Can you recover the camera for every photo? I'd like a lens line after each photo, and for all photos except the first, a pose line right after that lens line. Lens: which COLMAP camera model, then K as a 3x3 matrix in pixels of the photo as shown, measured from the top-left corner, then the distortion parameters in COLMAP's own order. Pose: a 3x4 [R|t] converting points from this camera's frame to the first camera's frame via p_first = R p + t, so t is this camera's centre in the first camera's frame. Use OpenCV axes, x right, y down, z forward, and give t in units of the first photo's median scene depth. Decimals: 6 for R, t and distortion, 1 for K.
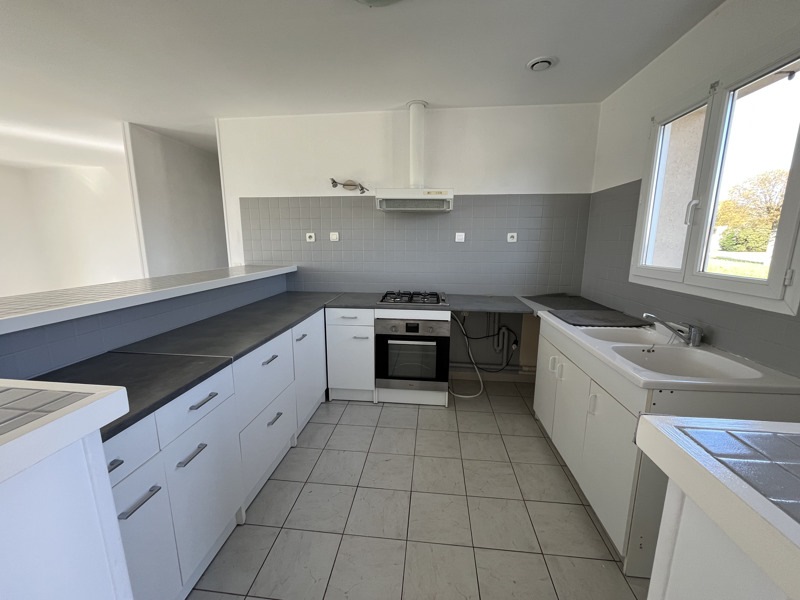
lens RADIAL K [[322.2, 0, 400.0], [0, 322.2, 300.0], [0, 0, 1]] dist [-0.000730, -0.000133]
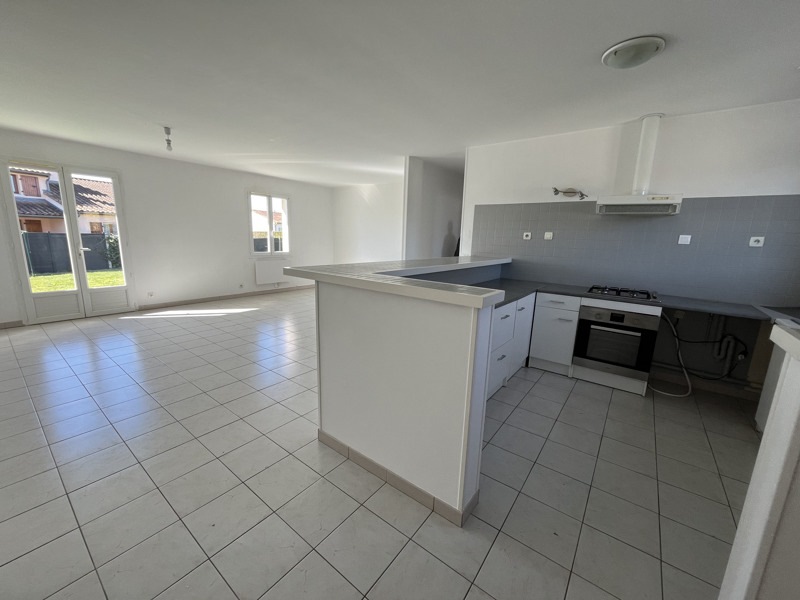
lens RADIAL K [[322.2, 0, 400.0], [0, 322.2, 300.0], [0, 0, 1]] dist [-0.000730, -0.000133]
pose [[0.855577, 0.124966, -0.502366, -0.050464], [-0.122946, 0.991712, 0.037303, 0.071122], [0.502864, 0.029848, 0.863850, -0.343027]]
